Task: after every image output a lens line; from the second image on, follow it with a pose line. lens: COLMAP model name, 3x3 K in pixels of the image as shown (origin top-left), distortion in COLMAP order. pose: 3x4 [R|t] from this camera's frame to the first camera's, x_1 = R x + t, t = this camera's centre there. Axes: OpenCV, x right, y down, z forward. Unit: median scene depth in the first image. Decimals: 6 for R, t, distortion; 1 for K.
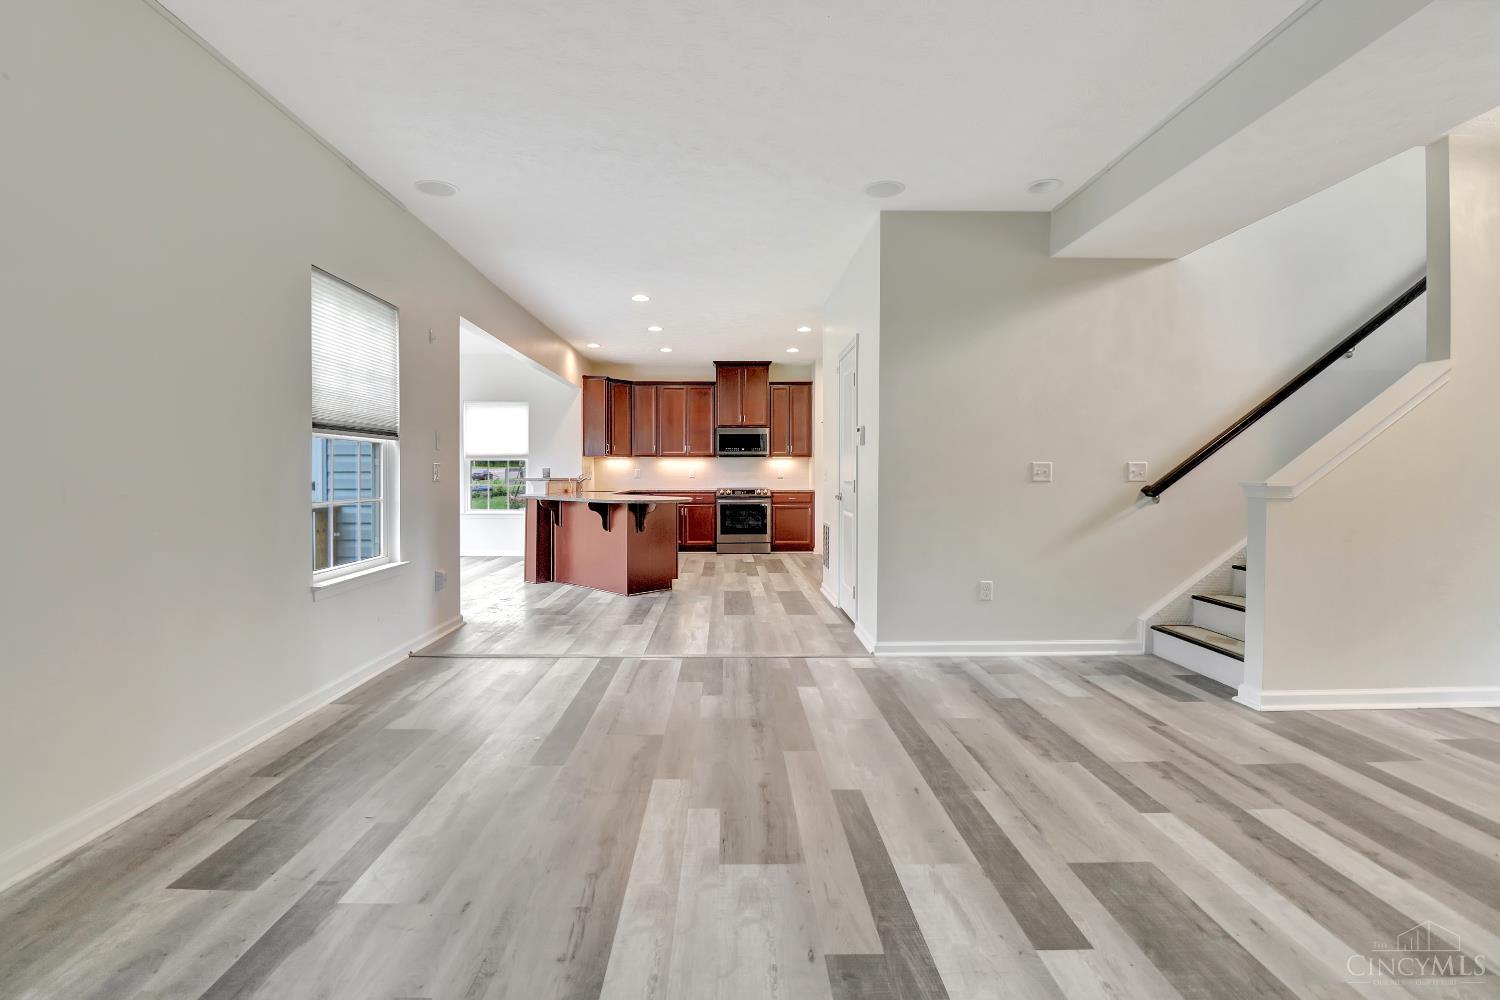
lens RADIAL K [[694.0, 0, 725.4], [0, 694.0, 477.4], [0, 0, 1]] dist [-0.000070, -0.013049]
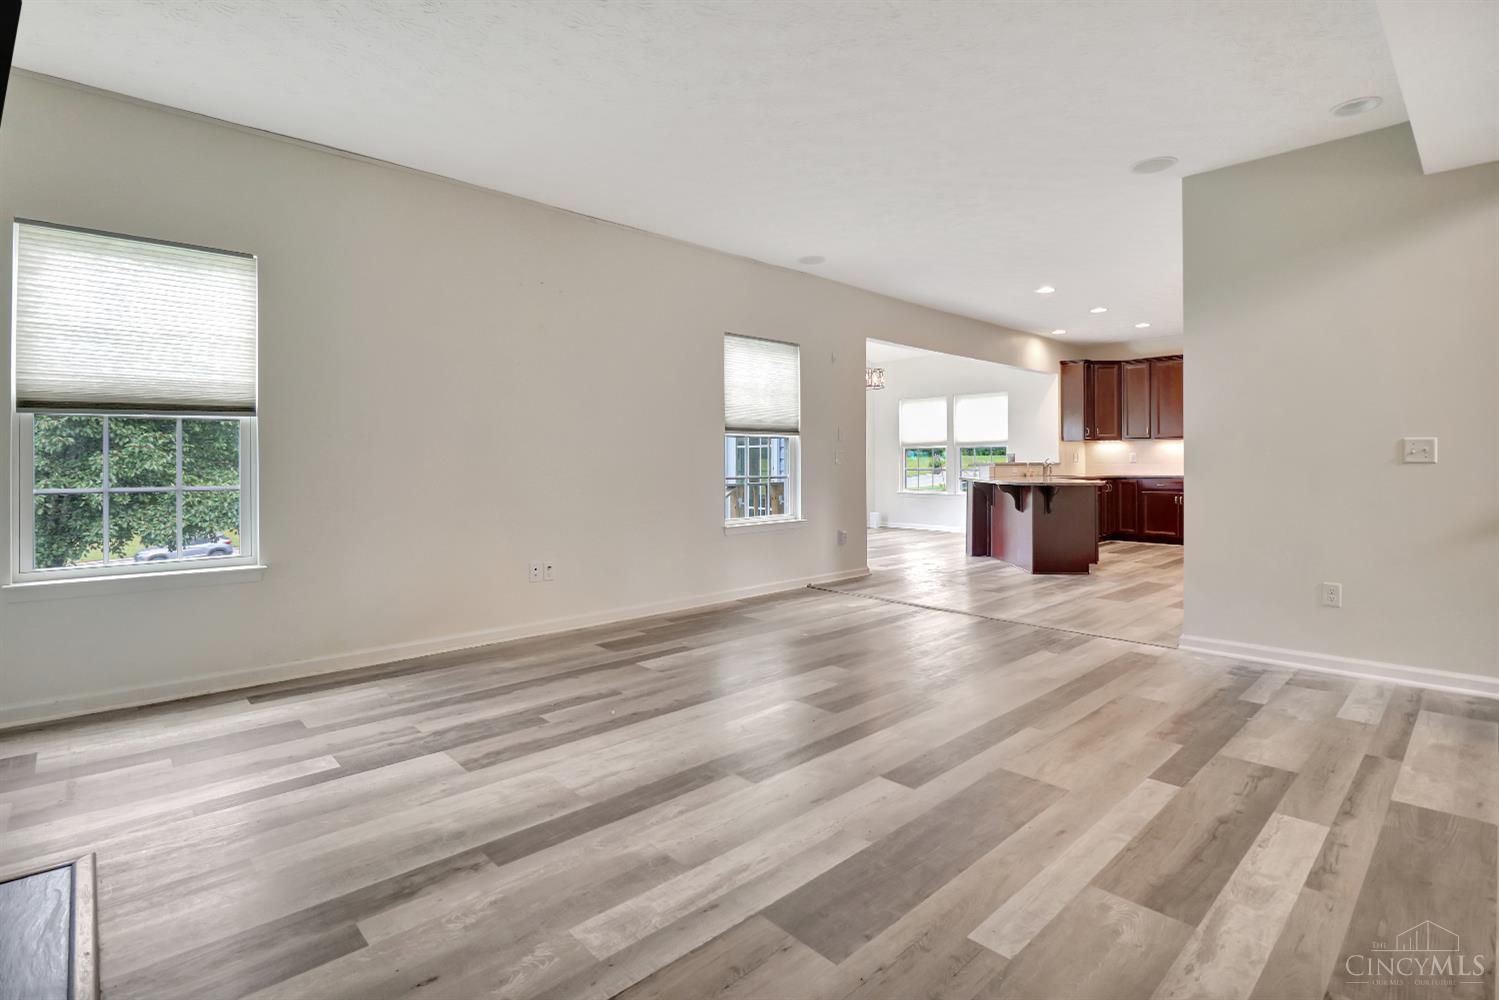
lens RADIAL K [[706.9, 0, 740.3], [0, 706.9, 461.9], [0, 0, 1]] dist [0.001083, -0.010696]
pose [[0.684820, -0.001821, -0.728710, 0.708279], [-0.000373, 0.999996, -0.002849, 0.008421], [0.728713, 0.002223, 0.684816, -0.134471]]
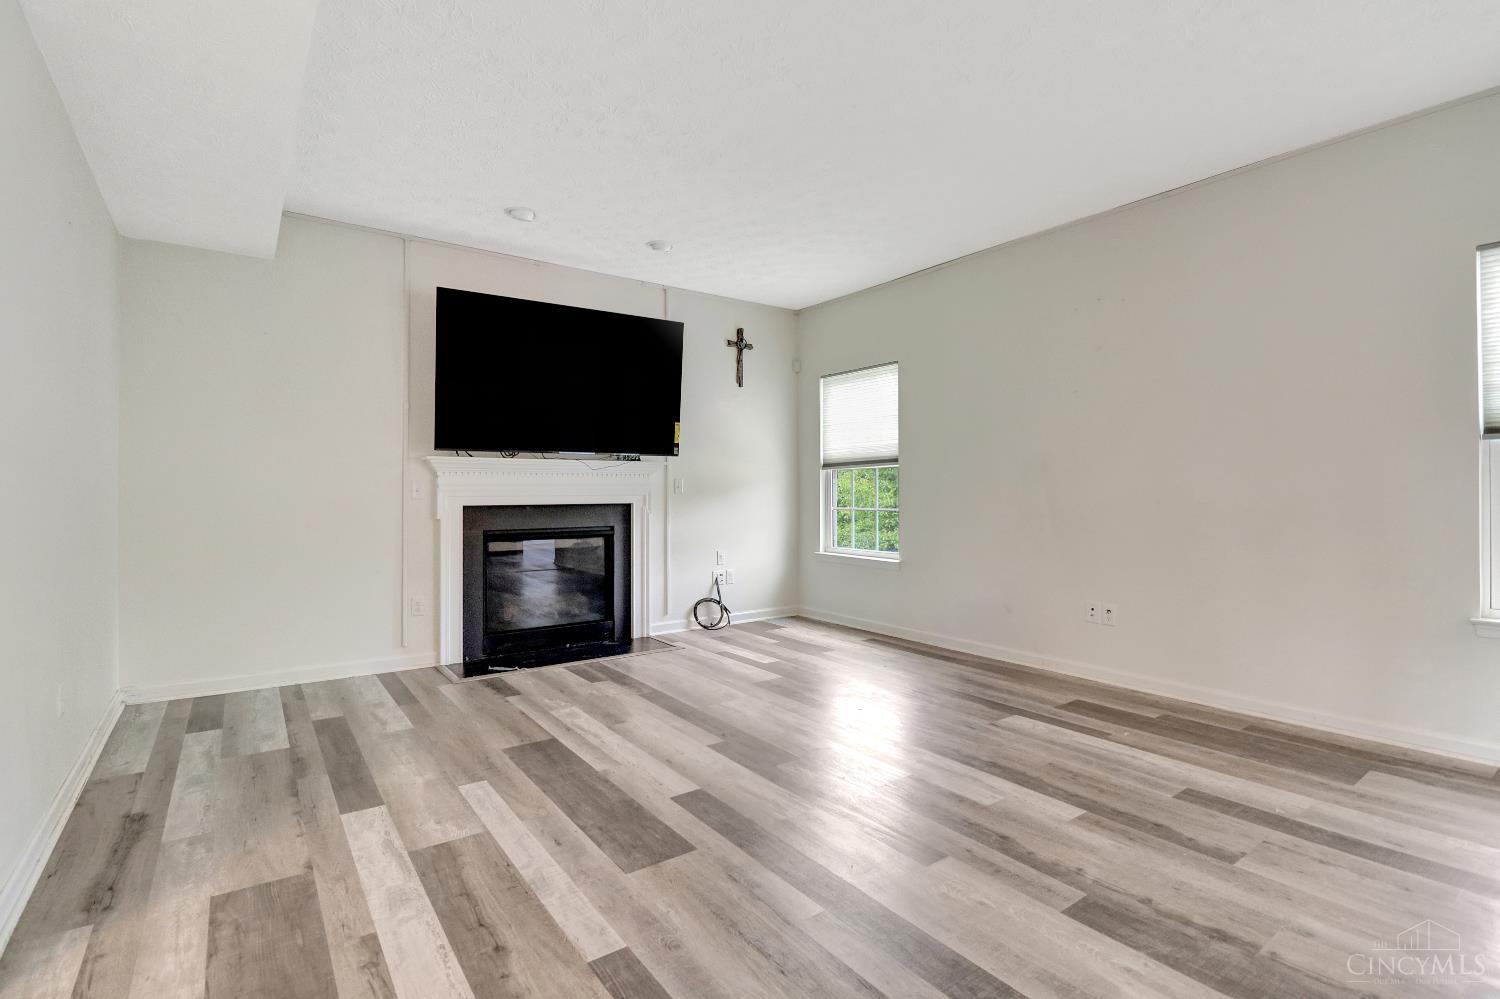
lens RADIAL K [[707.4, 0, 740.8], [0, 707.4, 461.4], [0, 0, 1]] dist [0.001083, -0.010696]
pose [[-0.810581, -0.024959, -0.585095, 0.708907], [-0.000978, 0.999148, -0.041266, -0.001290], [0.585626, -0.032877, -0.809914, 1.259603]]
